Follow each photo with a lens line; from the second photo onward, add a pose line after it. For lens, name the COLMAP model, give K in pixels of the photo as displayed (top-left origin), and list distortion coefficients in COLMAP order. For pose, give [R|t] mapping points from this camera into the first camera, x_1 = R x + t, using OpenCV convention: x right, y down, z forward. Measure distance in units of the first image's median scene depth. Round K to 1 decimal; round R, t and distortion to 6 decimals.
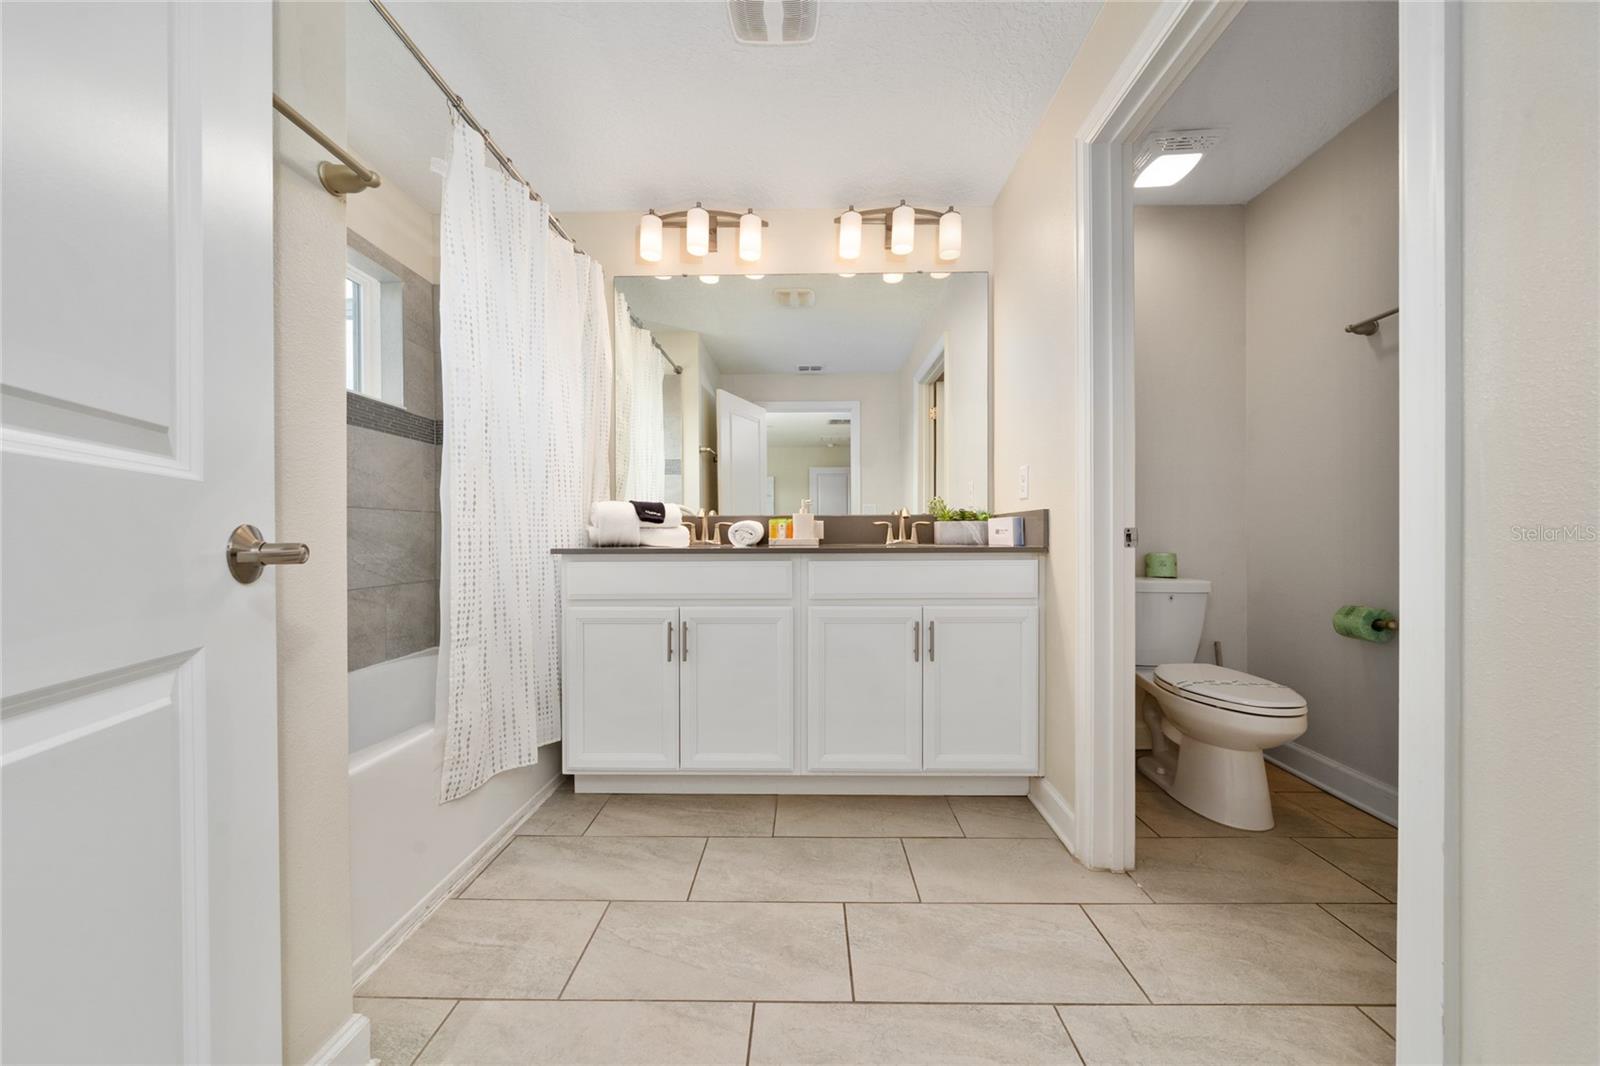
lens RADIAL K [[547.1, 0, 797.4], [0, 547.1, 538.9], [0, 0, 1]] dist [-0.000712, 0.000765]
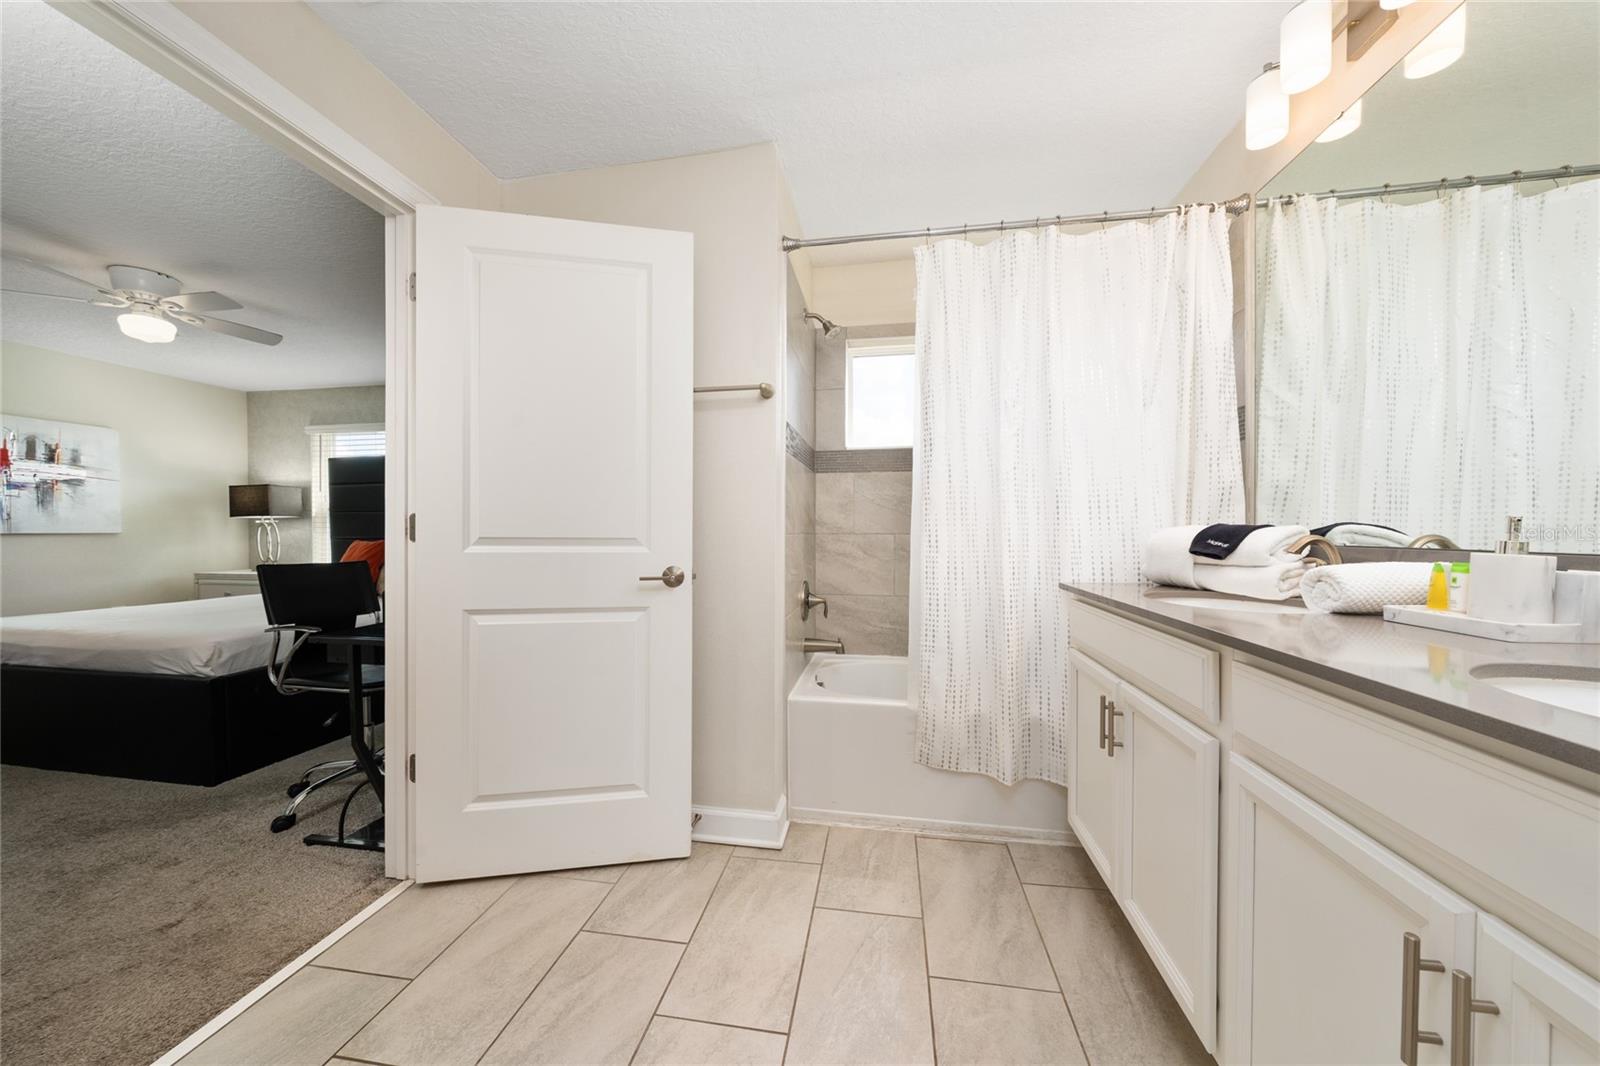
lens RADIAL K [[547.1, 0, 802.8], [0, 547.1, 526.2], [0, 0, 1]] dist [-0.000712, 0.000765]
pose [[-0.136123, -0.003642, -0.990685, 0.542809], [-0.006221, 0.999977, -0.002822, -0.072304], [0.990672, 0.005779, -0.136142, 0.655469]]
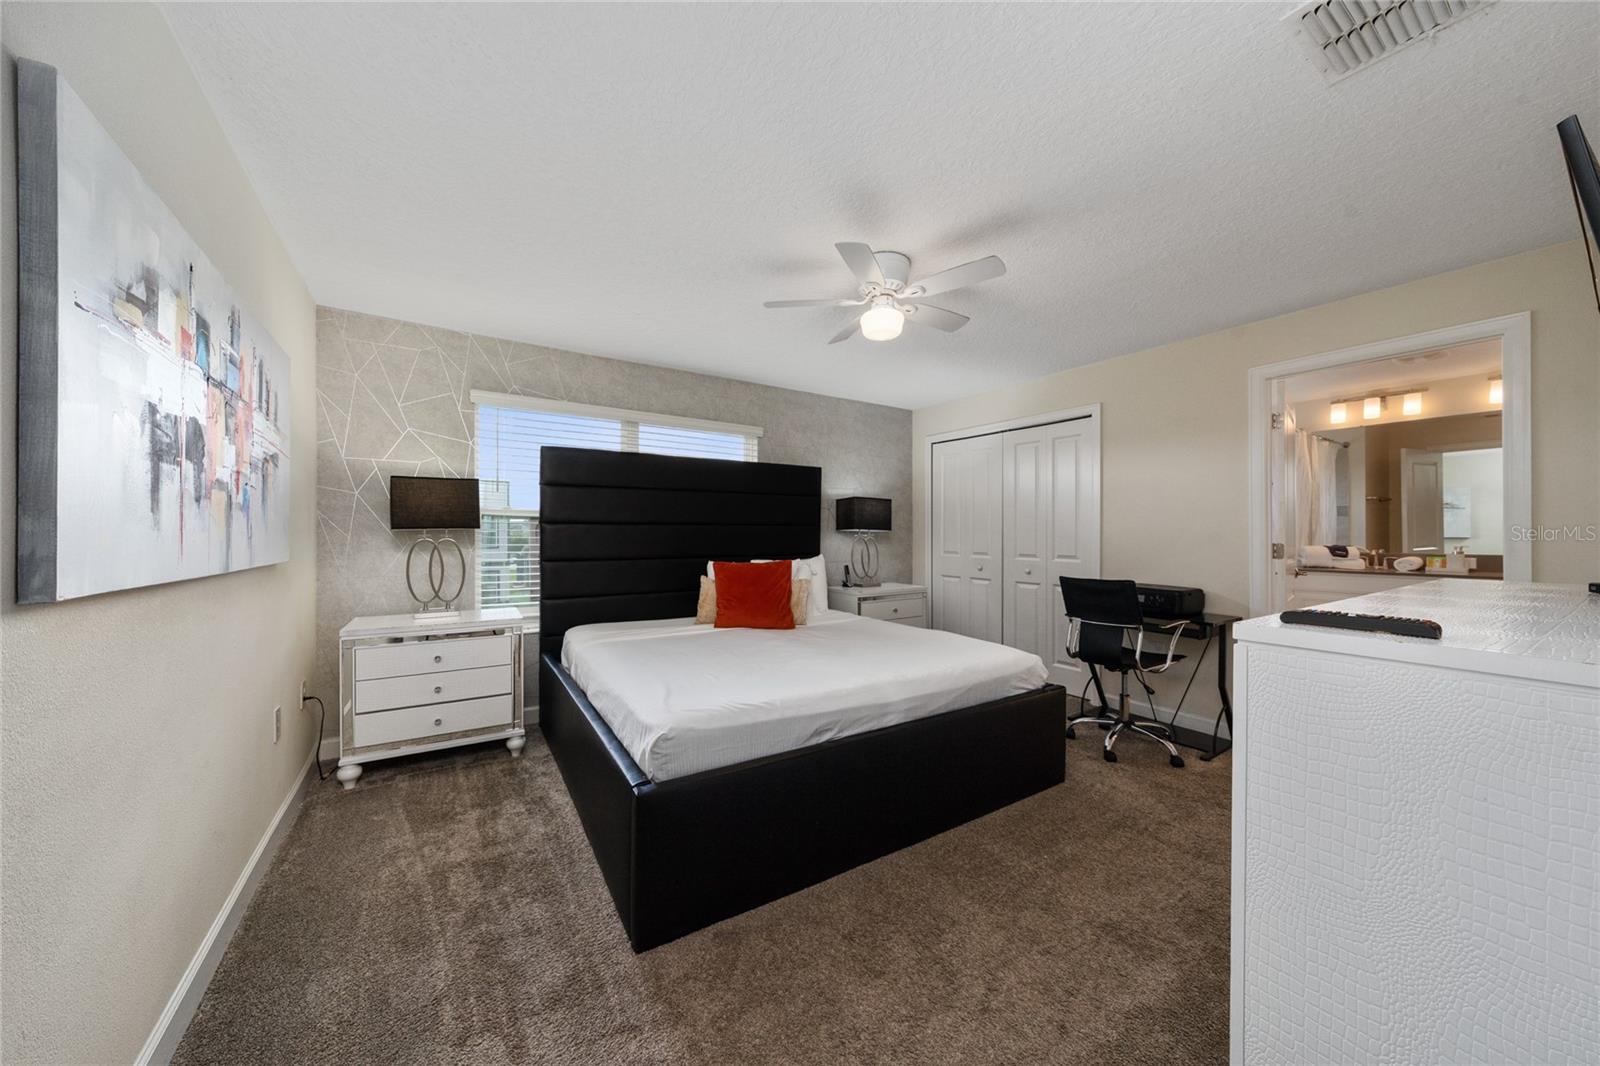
lens RADIAL K [[547.1, 0, 791.9], [0, 547.1, 532.6], [0, 0, 1]] dist [-0.000712, 0.000765]
pose [[0.564126, -0.000010, -0.825688, 0.279368], [-0.008384, 0.999948, -0.005740, -0.094482], [0.825646, 0.010161, 0.564097, -1.909250]]
